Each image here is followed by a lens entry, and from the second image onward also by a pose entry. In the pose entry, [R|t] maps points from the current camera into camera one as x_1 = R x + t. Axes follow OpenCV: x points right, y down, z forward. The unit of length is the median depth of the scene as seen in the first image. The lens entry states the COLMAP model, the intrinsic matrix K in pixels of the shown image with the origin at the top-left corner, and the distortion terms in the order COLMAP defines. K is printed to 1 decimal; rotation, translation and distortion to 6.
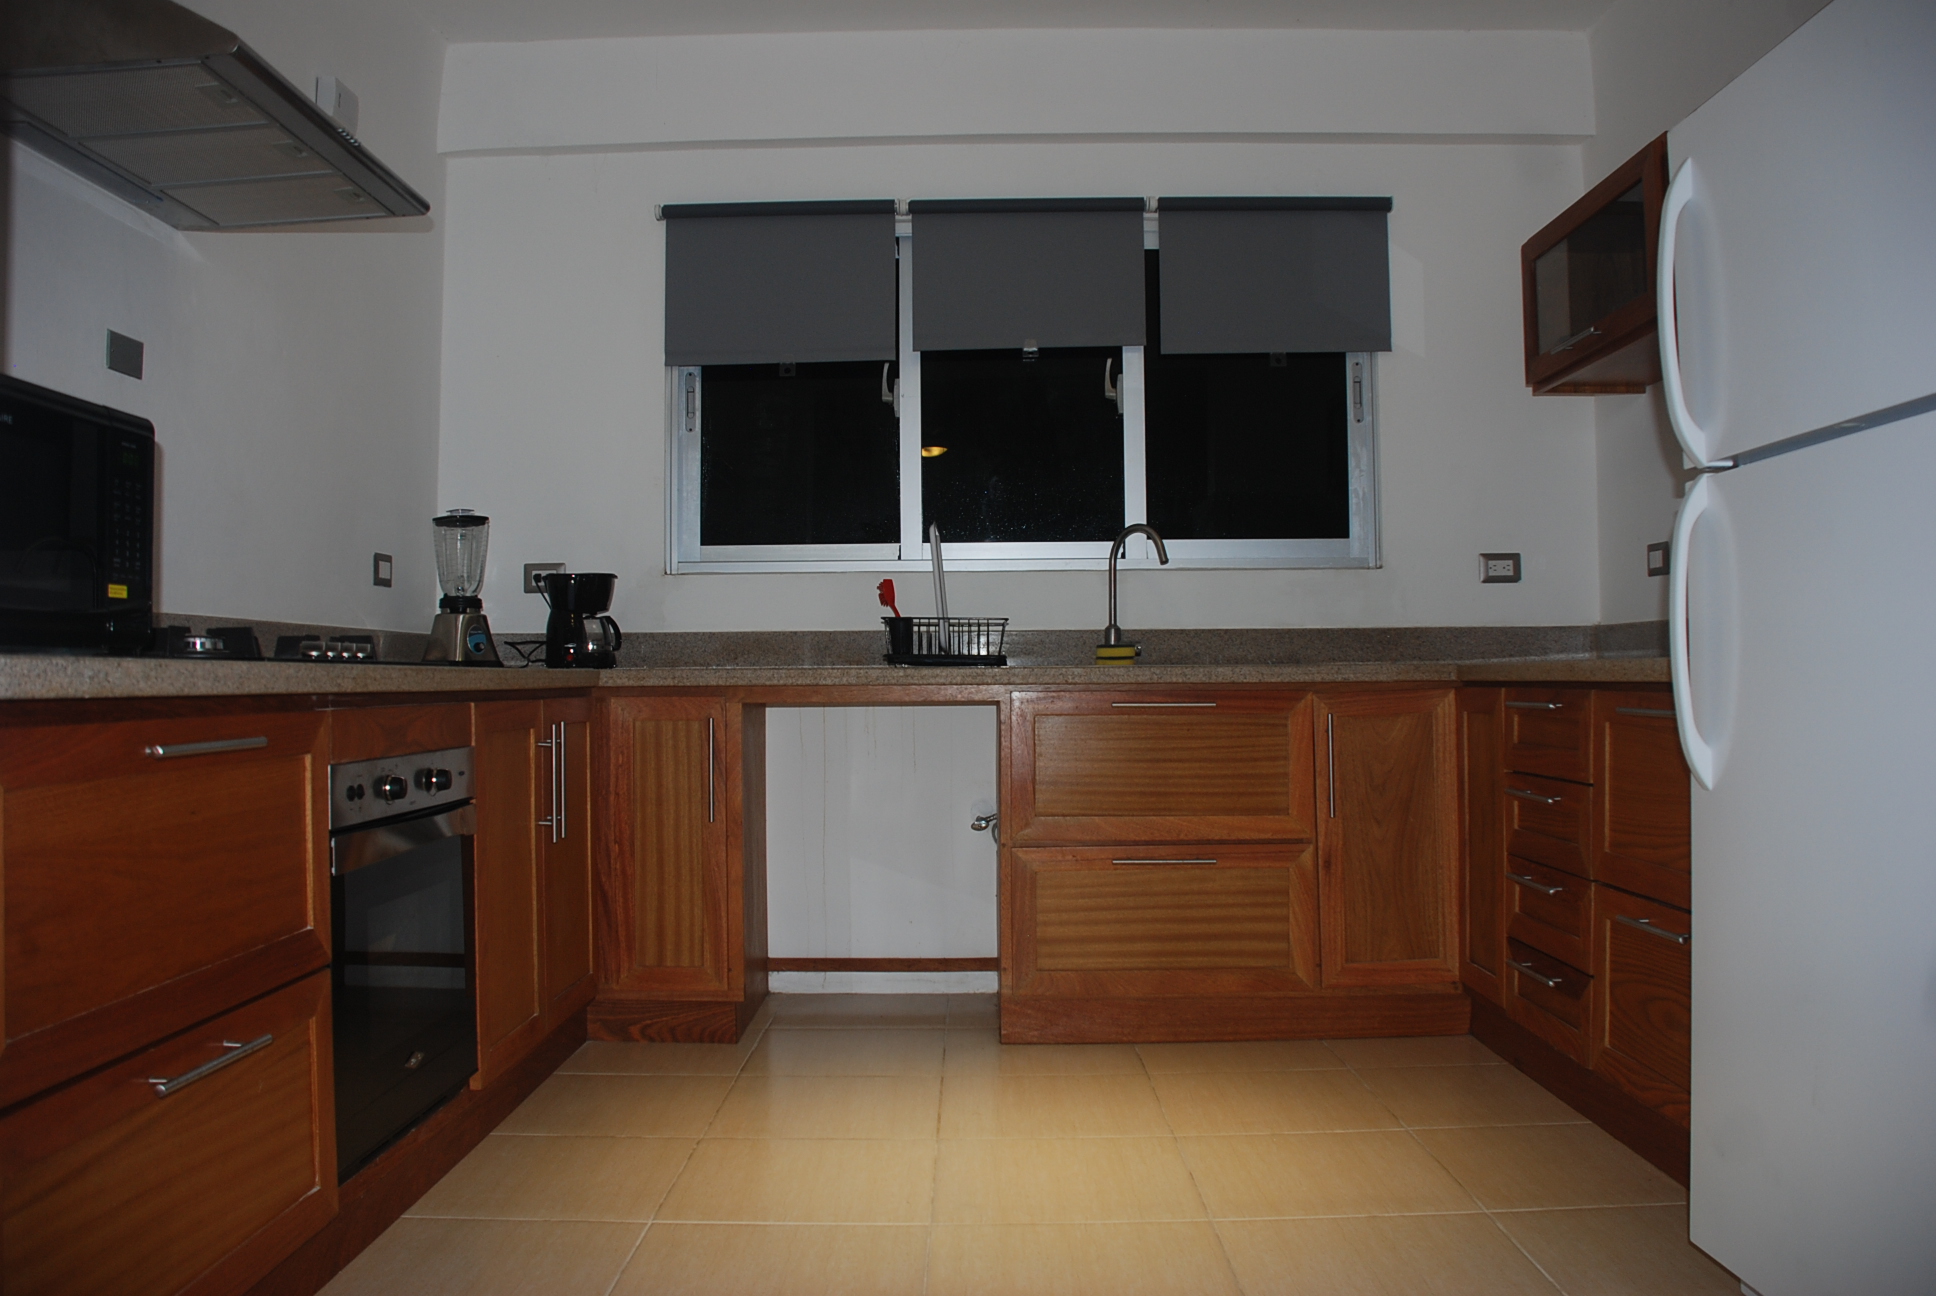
lens RADIAL K [[1506.3, 0, 975.2], [0, 1506.3, 643.4], [0, 0, 1]] dist [-0.096598, 0.017429]
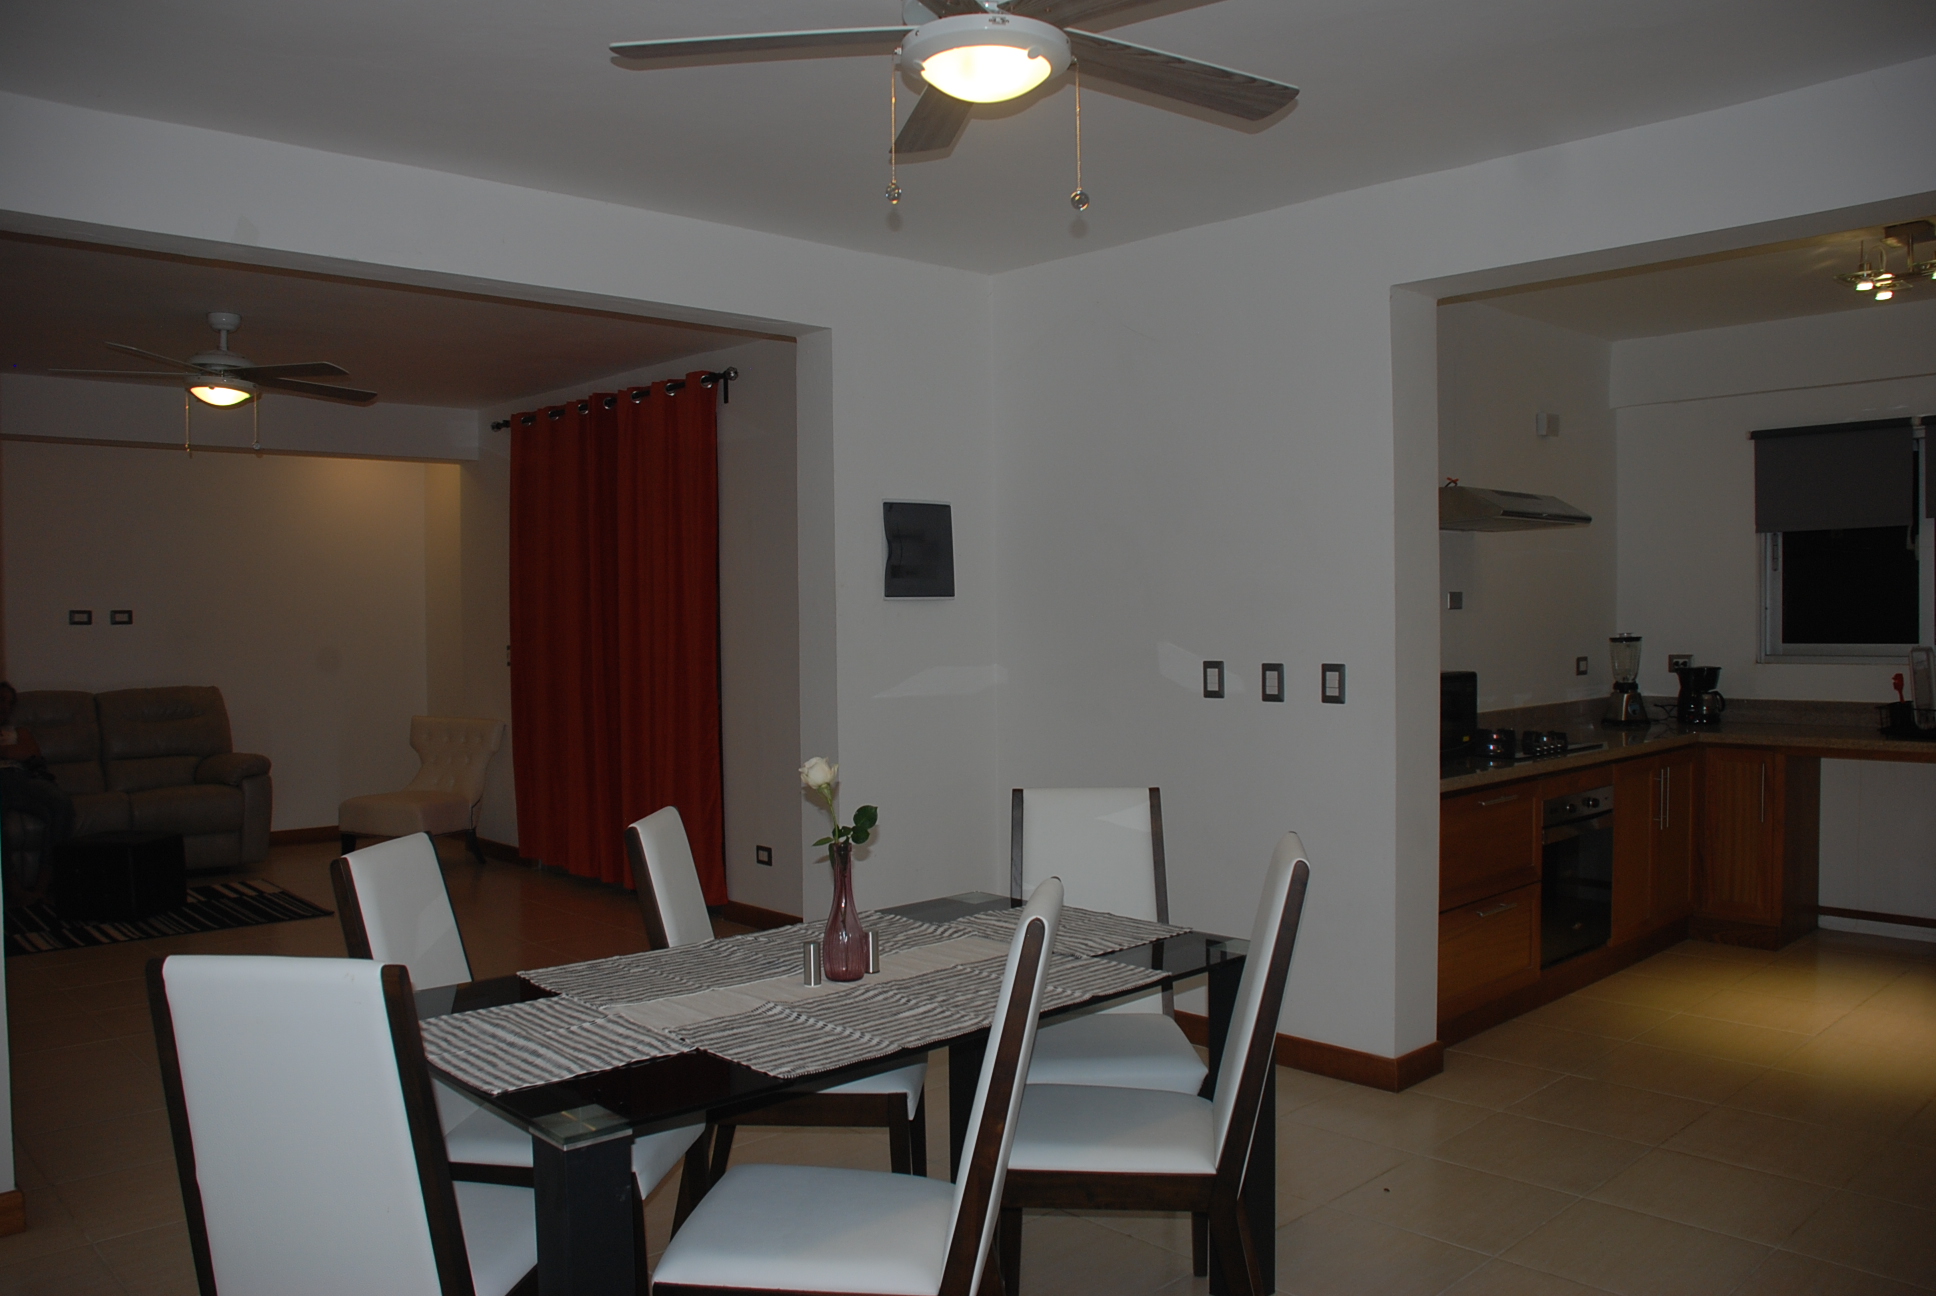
lens RADIAL K [[1506.3, 0, 968.7], [0, 1506.3, 637.1], [0, 0, 1]] dist [-0.096598, 0.017429]
pose [[0.691309, 0.016974, -0.722359, 0.364346], [0.023094, 0.998694, 0.045569, -0.173254], [0.722190, -0.048184, 0.690015, -0.736088]]
